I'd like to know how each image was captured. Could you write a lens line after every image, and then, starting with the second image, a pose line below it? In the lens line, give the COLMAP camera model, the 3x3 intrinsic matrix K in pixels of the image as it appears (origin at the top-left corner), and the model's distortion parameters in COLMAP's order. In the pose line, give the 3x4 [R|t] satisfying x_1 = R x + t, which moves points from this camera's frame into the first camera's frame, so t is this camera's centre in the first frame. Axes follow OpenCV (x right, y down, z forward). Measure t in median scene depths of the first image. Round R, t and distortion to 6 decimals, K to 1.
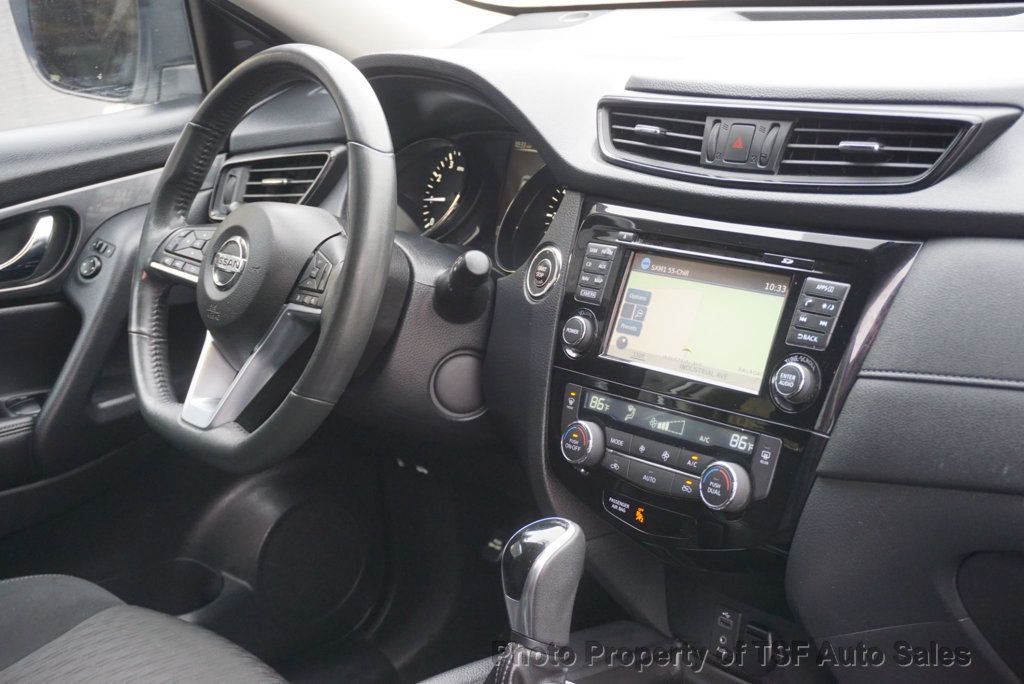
lens RADIAL K [[1492.6, 0, 512.0], [0, 1492.6, 342.0], [0, 0, 1]] dist [-0.030358, -0.022577]
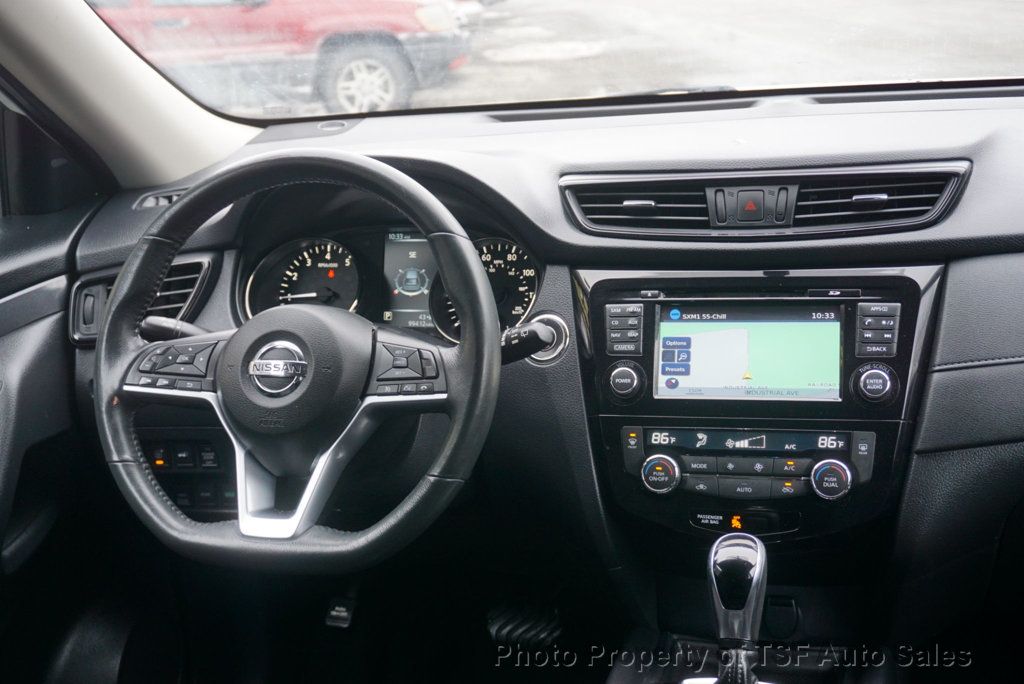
lens RADIAL K [[1256.0, 0, 488.4], [0, 1256.0, 341.0], [0, 0, 1]] dist [-0.023999, -0.016394]
pose [[0.834350, -0.124329, 0.537031, -0.578772], [0.156758, 0.987524, -0.014922, -0.040717], [-0.528476, 0.096634, 0.843430, 0.246000]]
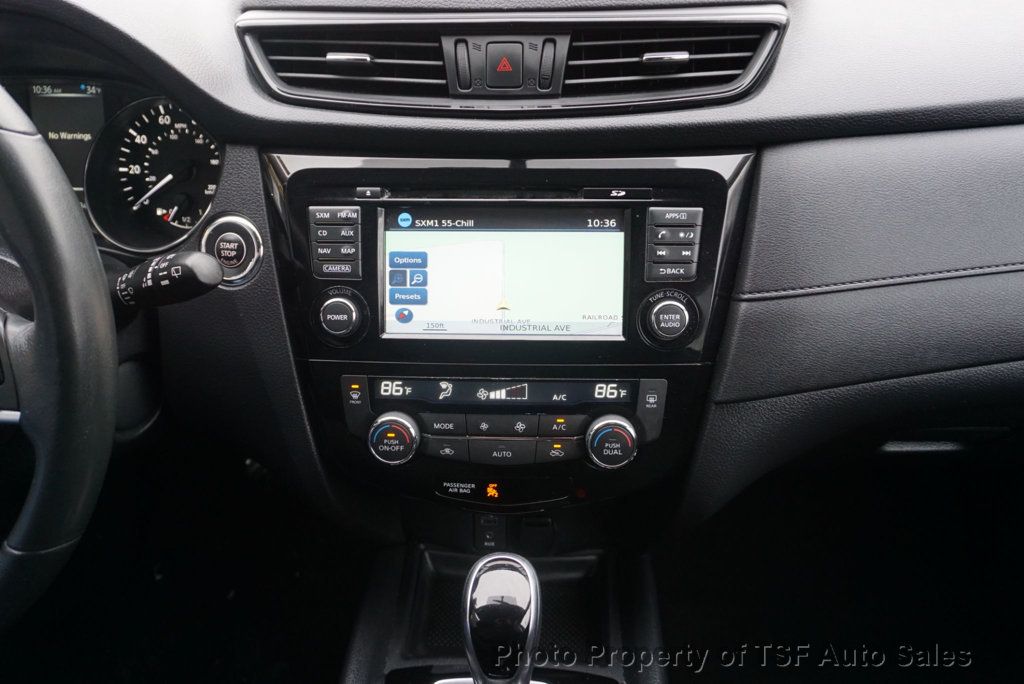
lens RADIAL K [[776.1, 0, 507.9], [0, 776.1, 334.9], [0, 0, 1]] dist [-0.031640, 0.011270]
pose [[0.672590, -0.327521, 0.663591, -0.192959], [0.161134, 0.940027, 0.300640, -0.117127], [-0.722260, -0.095280, 0.685027, 0.653026]]
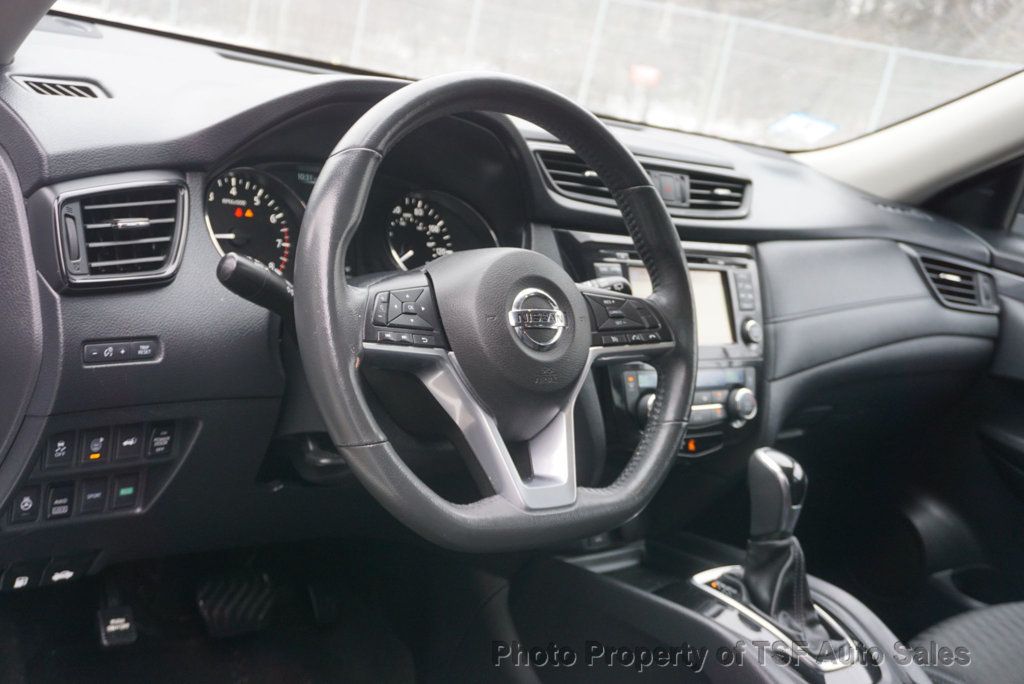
lens RADIAL K [[1114.6, 0, 510.9], [0, 1114.6, 349.3], [0, 0, 1]] dist [0.016333, 0.005862]
pose [[0.004701, -0.156922, 0.987600, -0.960706], [0.090352, 0.983638, 0.155863, -0.160019], [-0.995899, 0.088499, 0.018803, 1.122994]]
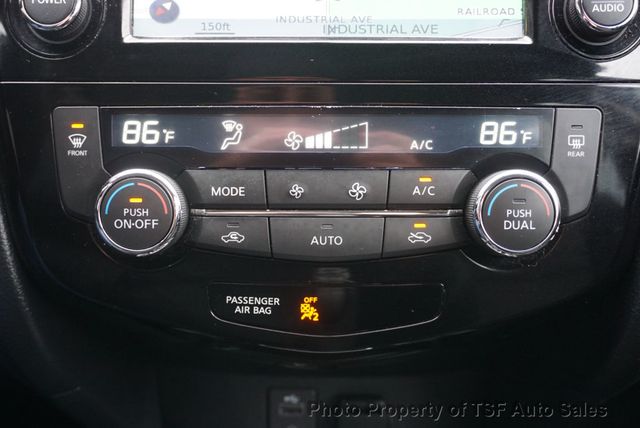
lens RADIAL K [[724.8, 0, 320.0], [0, 724.8, 214.0], [0, 0, 1]] dist [0.006019, 0.025312]
pose [[0.638487, -0.229500, 0.734618, -0.098087], [0.153743, 0.973300, 0.170441, 0.035726], [-0.754120, 0.004118, 0.656724, 0.800336]]
